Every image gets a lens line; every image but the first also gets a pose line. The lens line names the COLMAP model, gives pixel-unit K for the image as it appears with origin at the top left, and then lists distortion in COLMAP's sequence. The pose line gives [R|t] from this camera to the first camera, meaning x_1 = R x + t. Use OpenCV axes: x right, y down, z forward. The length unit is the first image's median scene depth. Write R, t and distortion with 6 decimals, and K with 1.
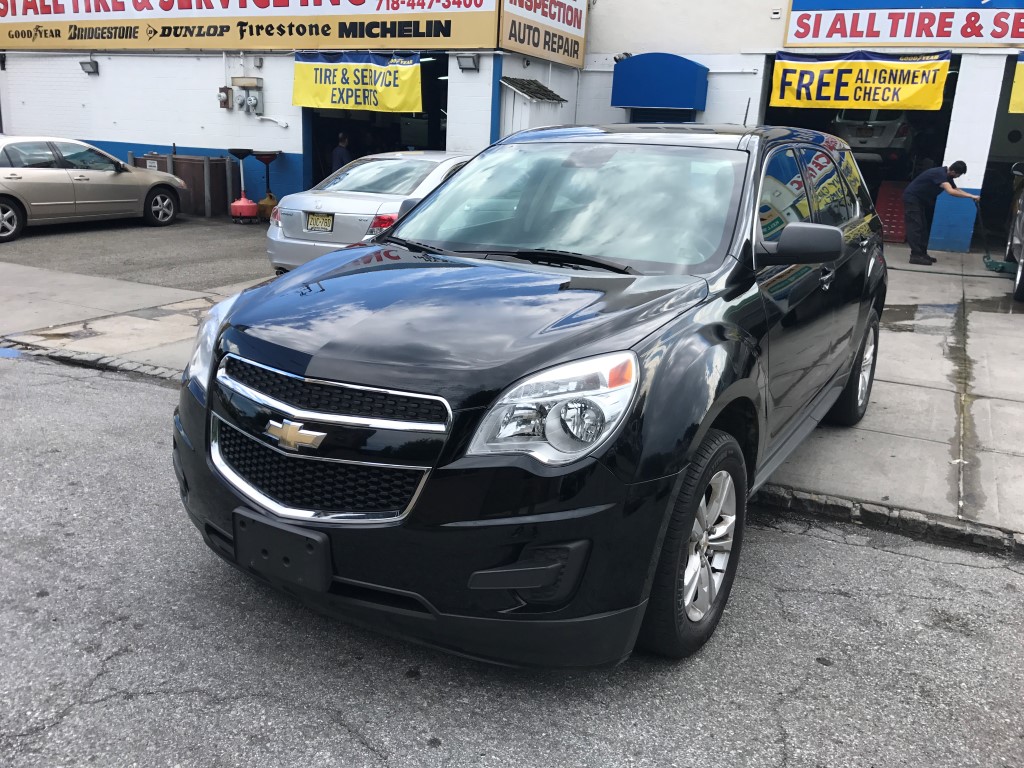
lens RADIAL K [[838.7, 0, 499.4], [0, 838.7, 381.3], [0, 0, 1]] dist [0.020833, -0.017955]
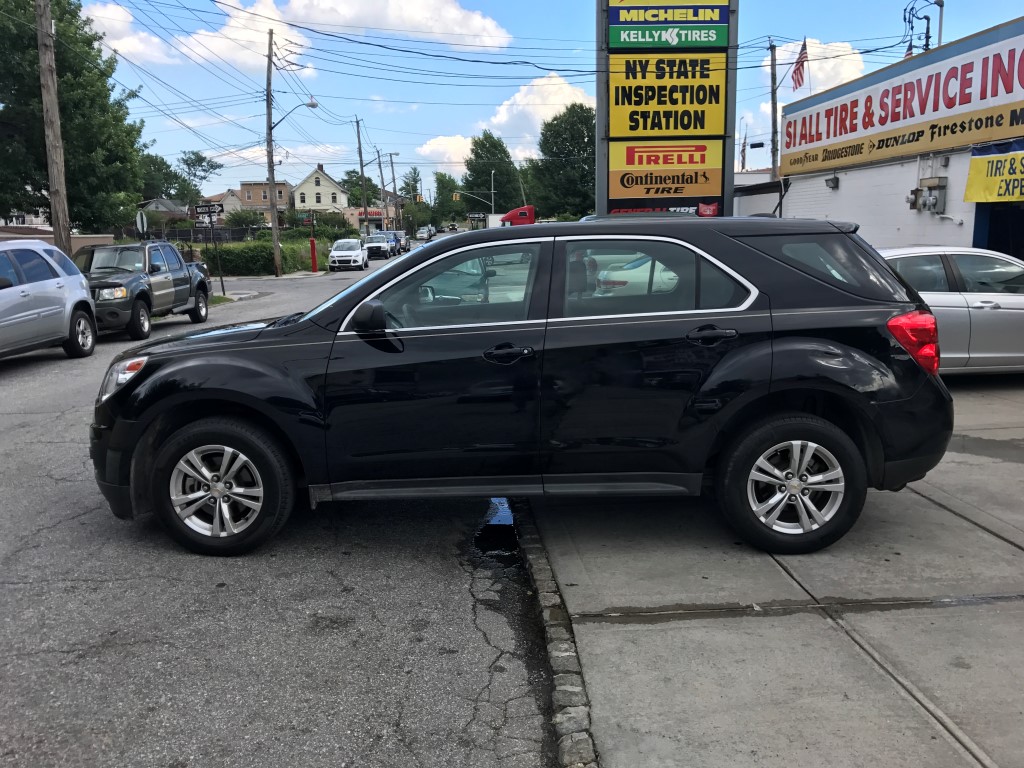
lens RADIAL K [[838.7, 0, 499.4], [0, 838.7, 381.3], [0, 0, 1]] dist [0.020833, -0.017955]
pose [[0.507418, 0.098145, -0.856092, 0.352659], [-0.198826, 0.980019, -0.005494, -0.020573], [0.838448, 0.173001, 0.516794, 0.109486]]
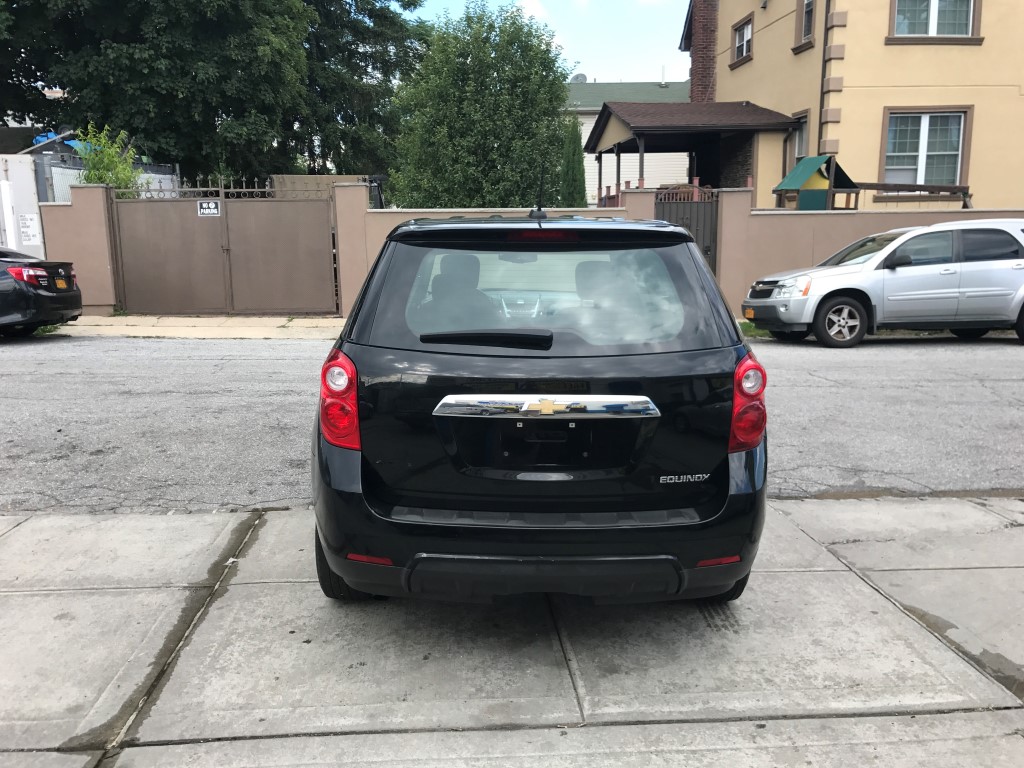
lens RADIAL K [[849.3, 0, 505.3], [0, 849.3, 386.4], [0, 0, 1]] dist [0.002402, 0.011603]
pose [[-0.844319, 0.066934, -0.531643, 0.250771], [-0.171549, 0.906181, 0.386532, -0.159199], [0.507637, 0.417559, -0.753624, 0.573339]]
